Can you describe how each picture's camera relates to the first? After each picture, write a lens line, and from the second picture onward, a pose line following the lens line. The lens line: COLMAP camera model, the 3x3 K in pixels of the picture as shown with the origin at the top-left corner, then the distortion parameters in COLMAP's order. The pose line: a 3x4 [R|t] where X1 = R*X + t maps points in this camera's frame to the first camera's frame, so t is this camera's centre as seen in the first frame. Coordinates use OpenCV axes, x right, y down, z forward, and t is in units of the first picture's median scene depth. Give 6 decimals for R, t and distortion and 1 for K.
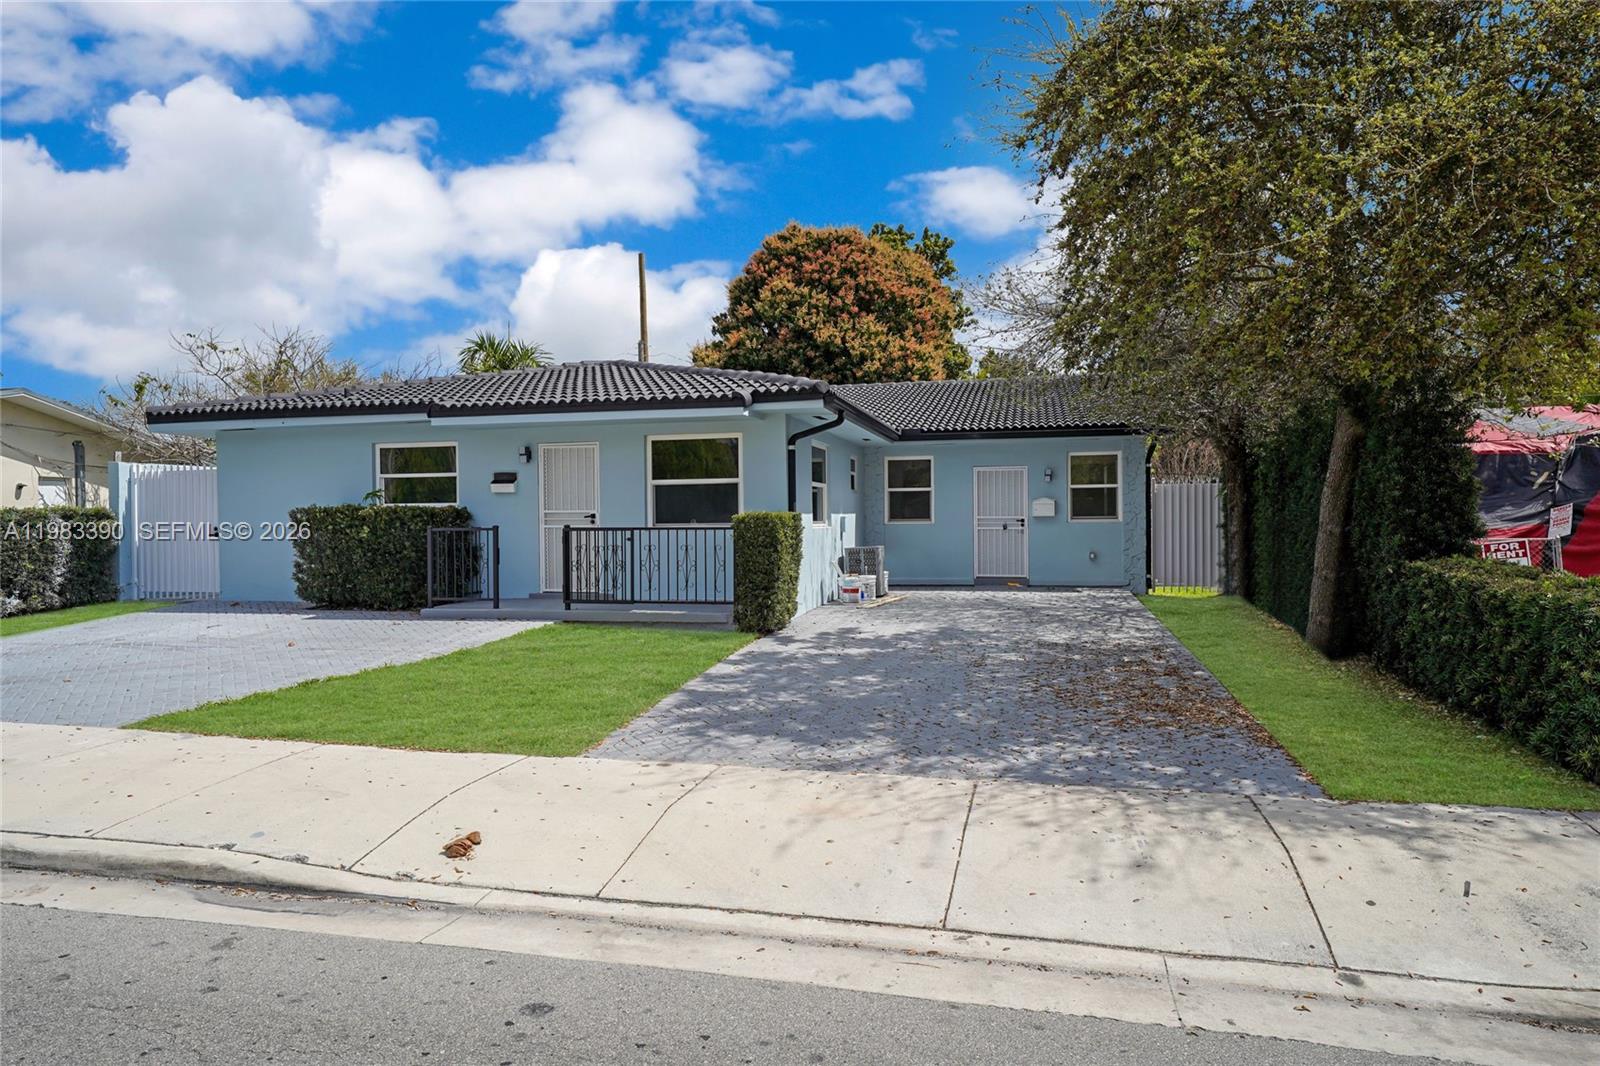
lens RADIAL K [[931.8, 0, 796.7], [0, 931.8, 527.7], [0, 0, 1]] dist [0.023352, 0.001149]
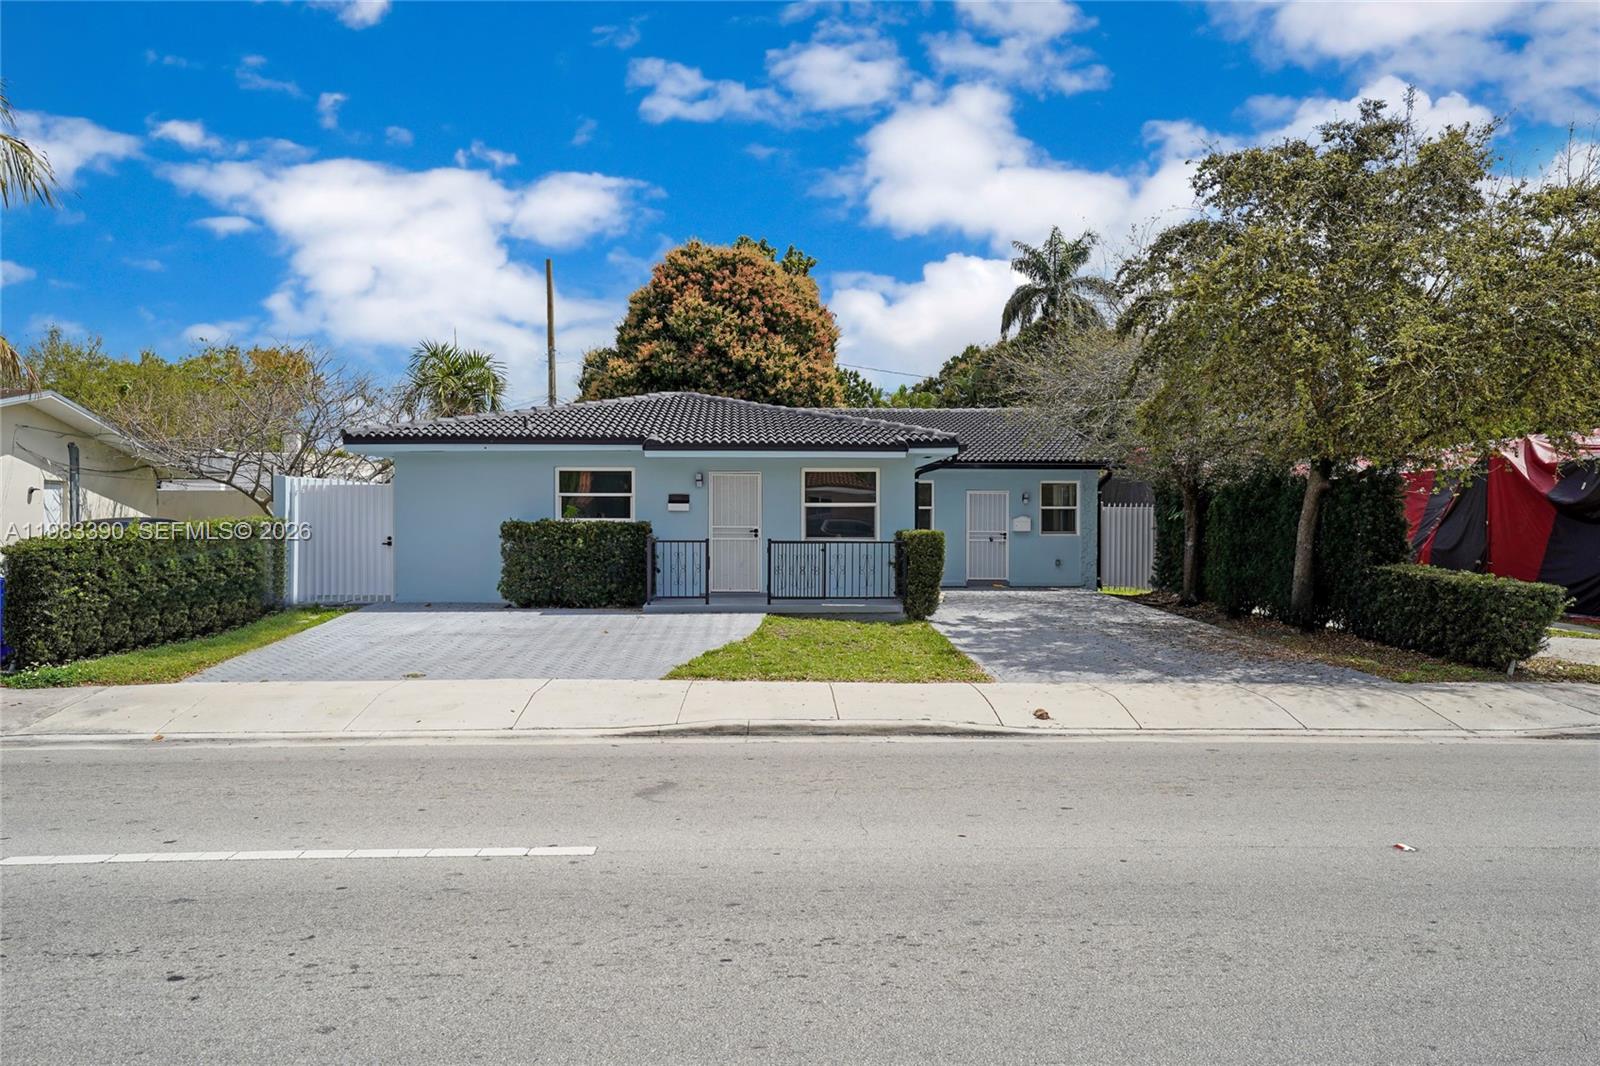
lens RADIAL K [[1086.6, 0, 733.1], [0, 1086.6, 529.1], [0, 0, 1]] dist [0.029202, 0.000679]
pose [[0.965679, 0.008269, 0.259606, -0.631515], [-0.008245, 0.999965, -0.001182, -0.012927], [-0.259607, -0.000999, 0.965714, -0.401925]]
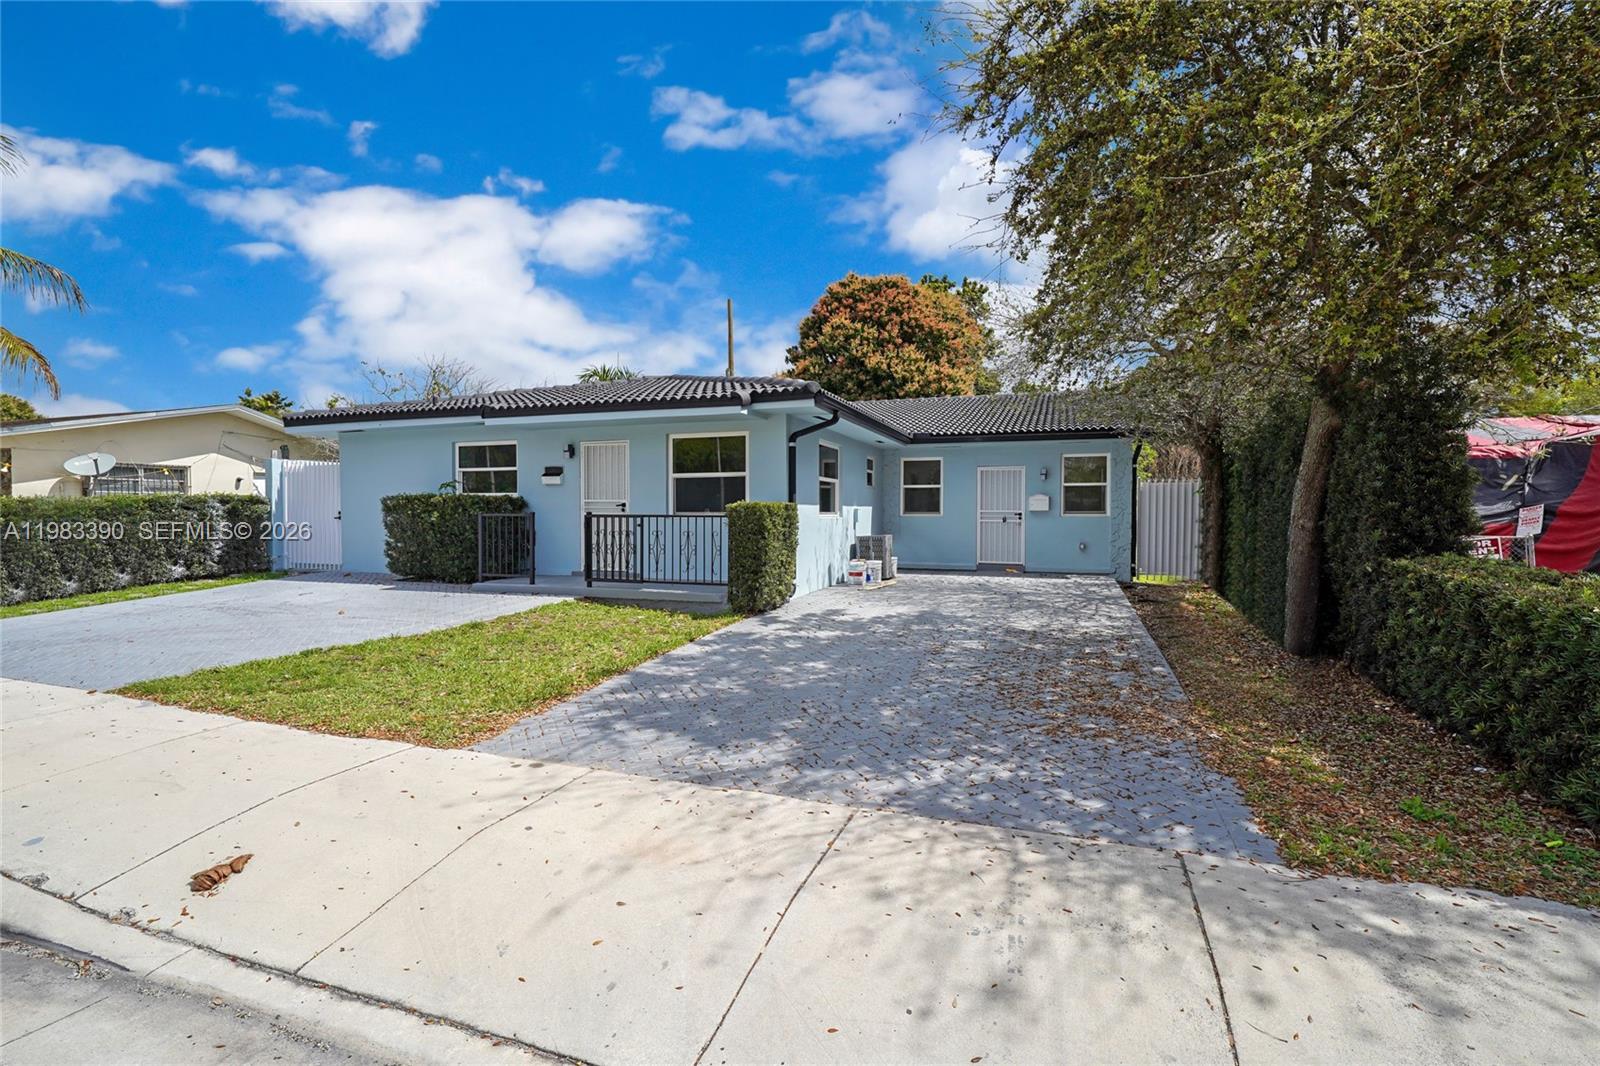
lens RADIAL K [[698.8, 0, 818.5], [0, 698.8, 528.8], [0, 0, 1]] dist [-0.002439, 0.003899]
pose [[0.995475, 0.013607, -0.094040, 0.101345], [-0.012493, 0.999845, 0.012422, 0.003102], [0.094194, -0.011191, 0.995491, 0.171185]]
